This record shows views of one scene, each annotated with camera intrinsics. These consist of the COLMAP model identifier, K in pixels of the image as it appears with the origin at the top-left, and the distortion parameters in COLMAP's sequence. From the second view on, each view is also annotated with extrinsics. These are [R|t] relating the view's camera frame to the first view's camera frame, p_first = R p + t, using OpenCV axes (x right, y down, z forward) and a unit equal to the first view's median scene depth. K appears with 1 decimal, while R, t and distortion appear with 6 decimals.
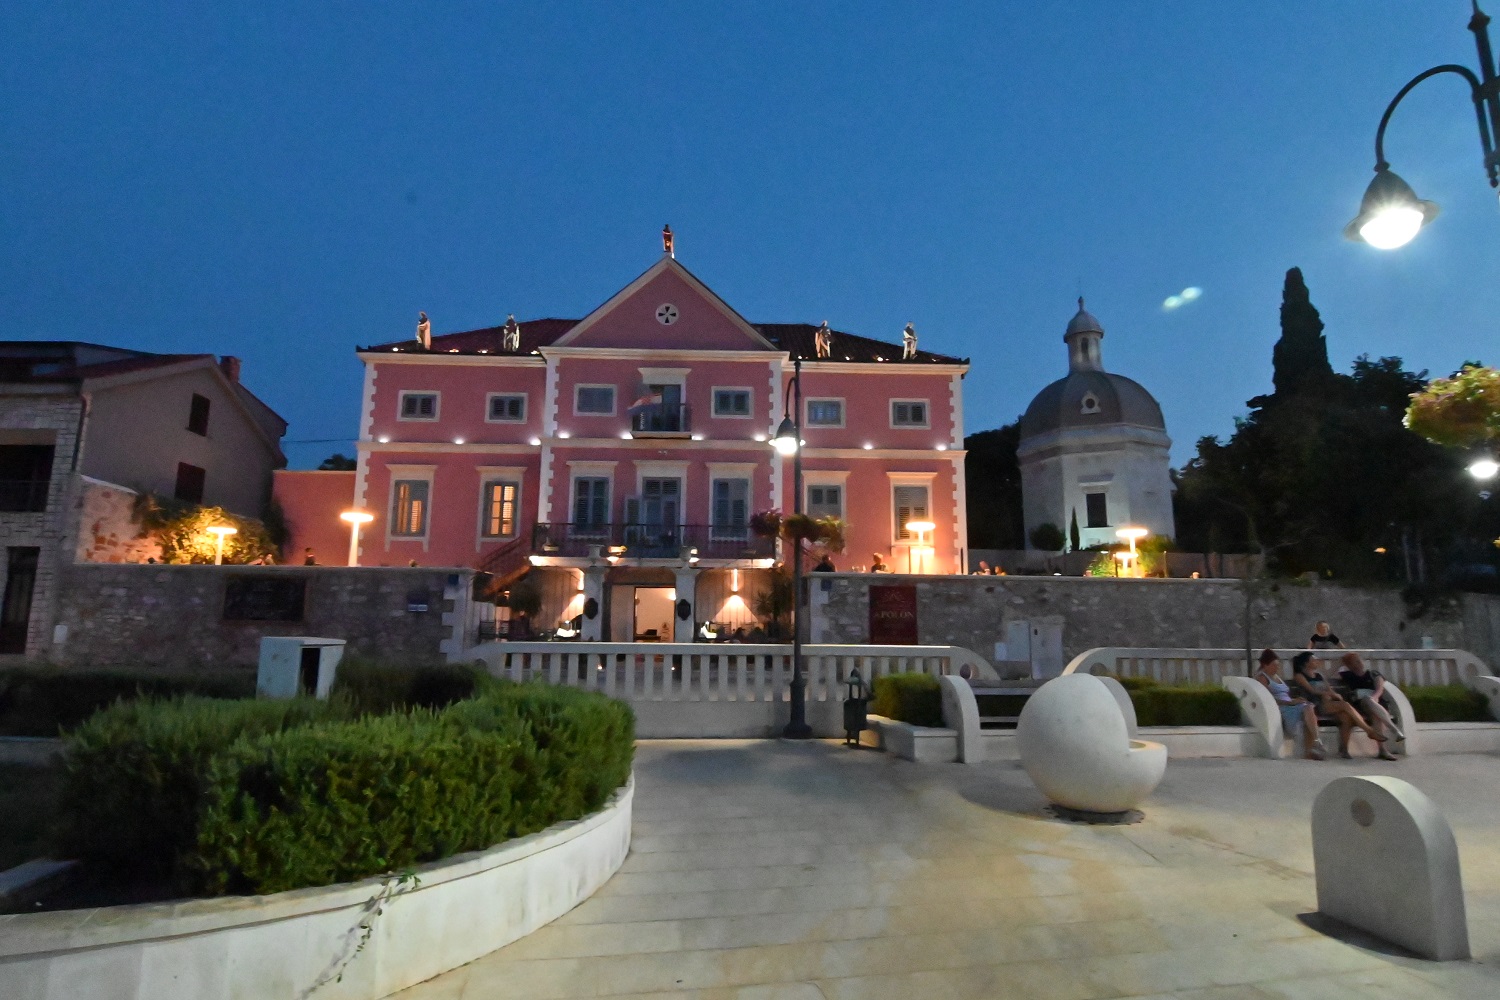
lens RADIAL K [[786.2, 0, 751.2], [0, 786.2, 506.4], [0, 0, 1]] dist [-0.014655, -0.001373]
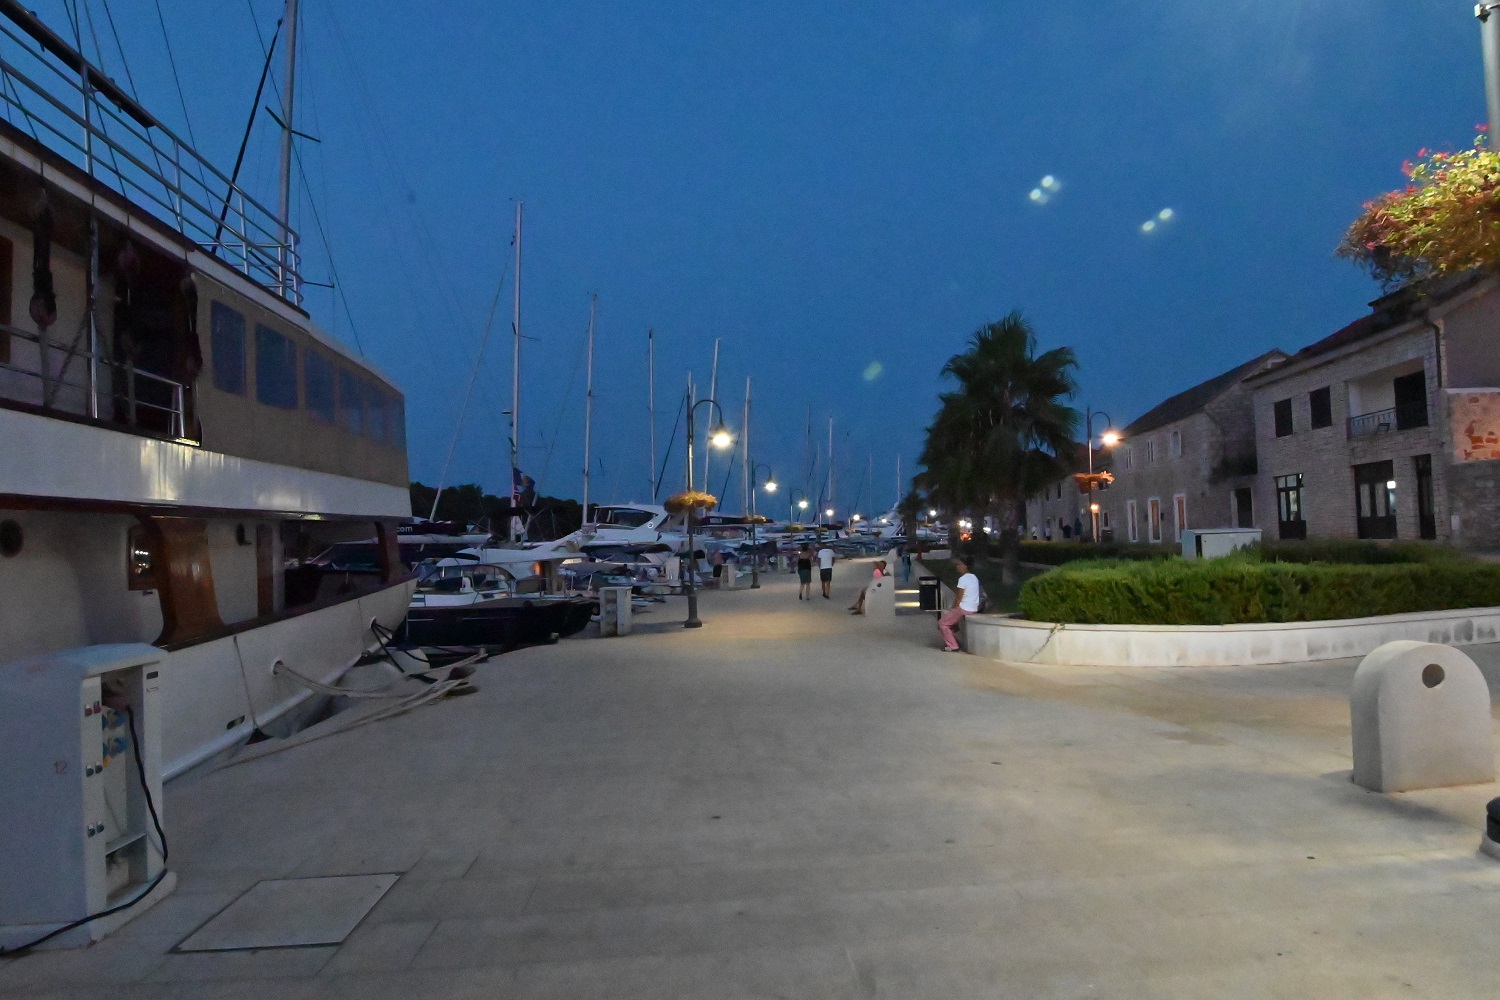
lens RADIAL K [[786.2, 0, 752.6], [0, 786.2, 504.7], [0, 0, 1]] dist [-0.014655, -0.001373]
pose [[-0.112312, -0.056612, -0.992059, 0.420251], [0.200248, 0.976603, -0.078401, 0.012435], [0.973287, -0.207463, -0.098348, 0.055089]]
